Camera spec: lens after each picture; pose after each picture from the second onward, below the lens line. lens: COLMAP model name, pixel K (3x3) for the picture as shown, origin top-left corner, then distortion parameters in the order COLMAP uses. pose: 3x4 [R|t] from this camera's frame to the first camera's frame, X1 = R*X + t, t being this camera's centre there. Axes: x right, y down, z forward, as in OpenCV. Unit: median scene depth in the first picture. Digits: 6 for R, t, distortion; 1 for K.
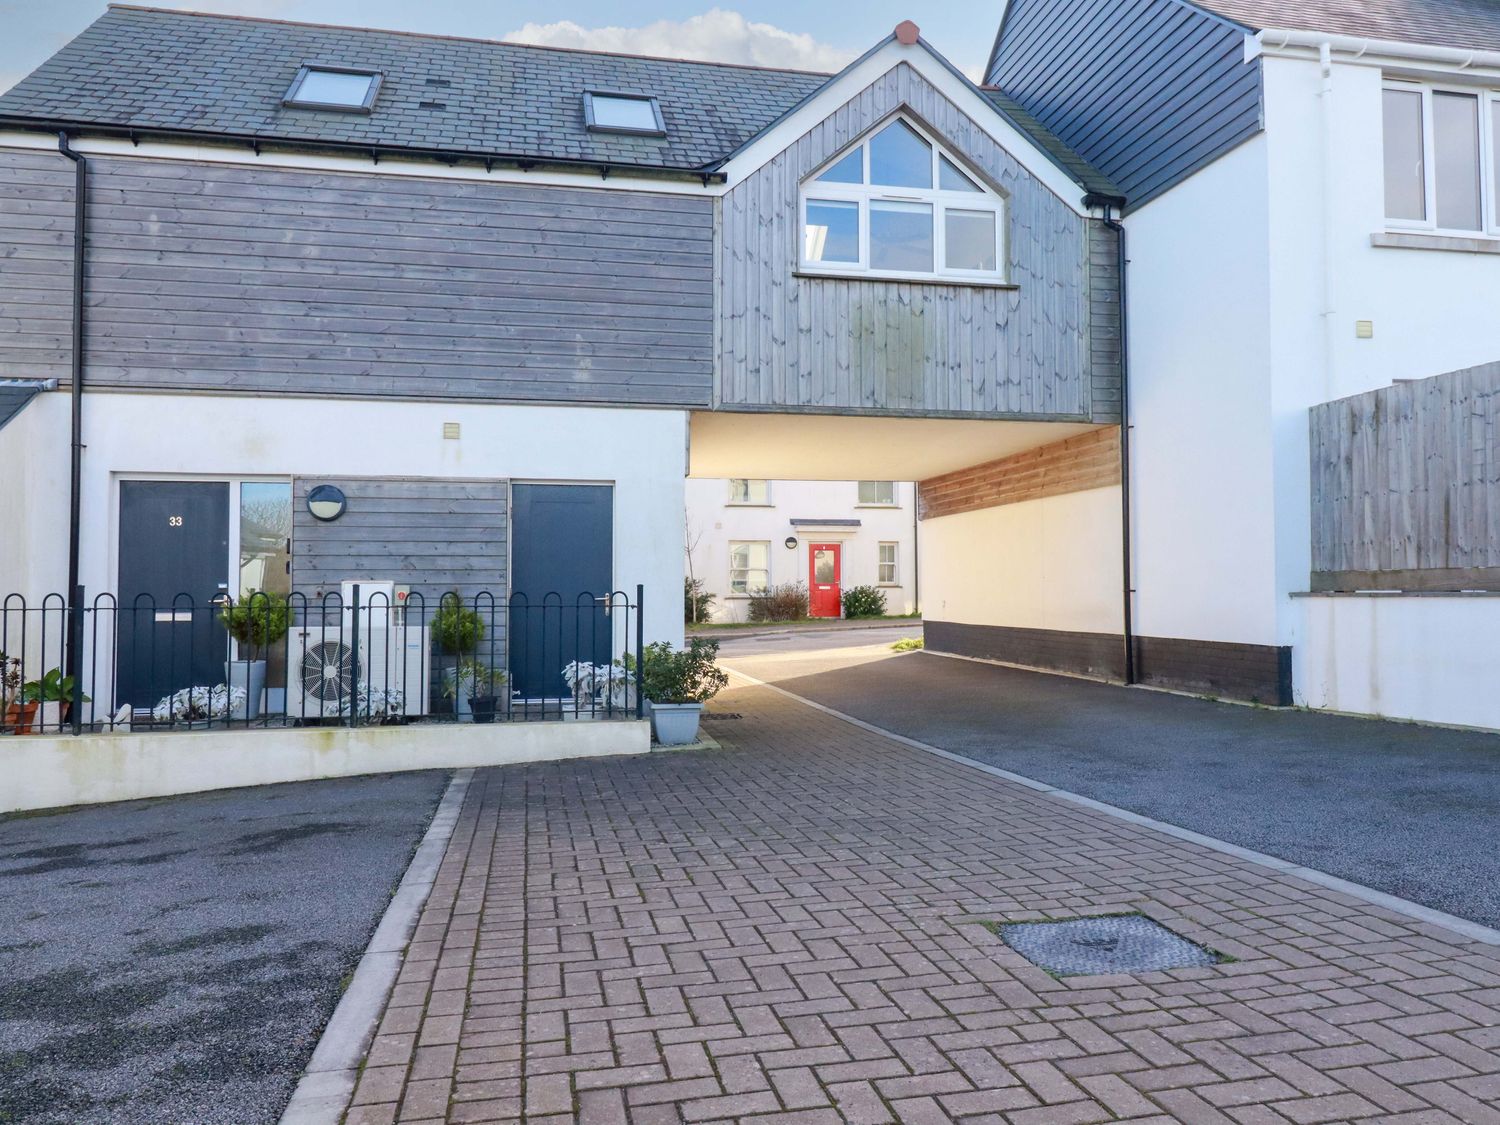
lens RADIAL K [[1011.6, 0, 727.8], [0, 1011.6, 557.4], [0, 0, 1]] dist [-0.000233, -0.003145]
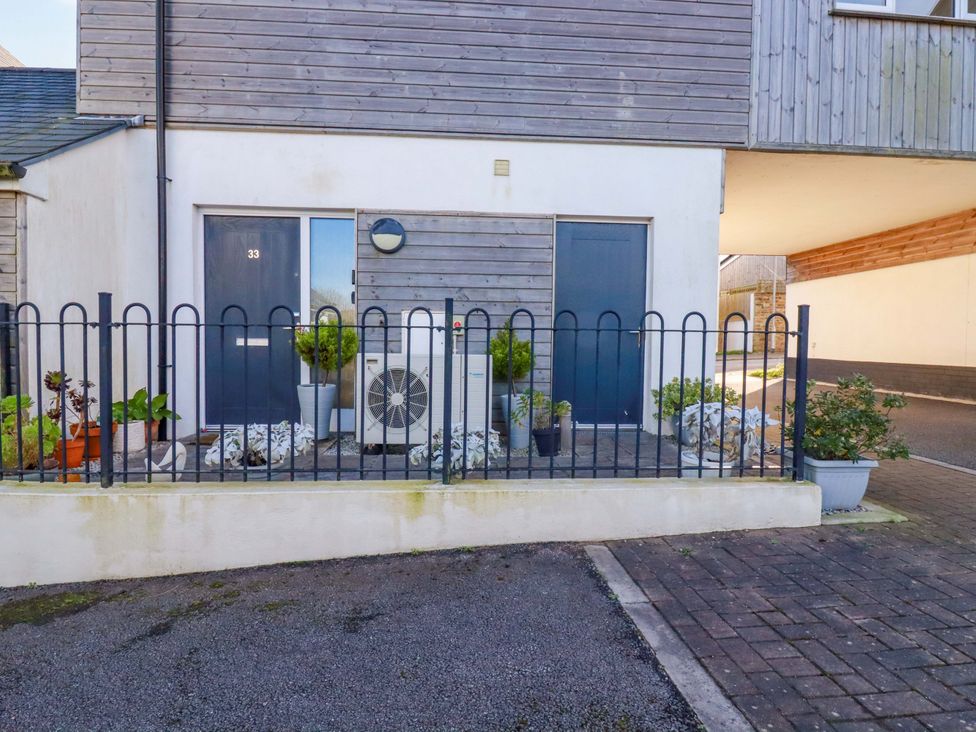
lens RADIAL K [[507.2, 0, 487.6], [0, 507.2, 358.4], [0, 0, 1]] dist [0.002844, -0.014845]
pose [[0.991770, 0.018225, -0.126731, -0.223036], [-0.009370, 0.997495, 0.070114, 0.034748], [0.127692, -0.068350, 0.989456, 0.479844]]
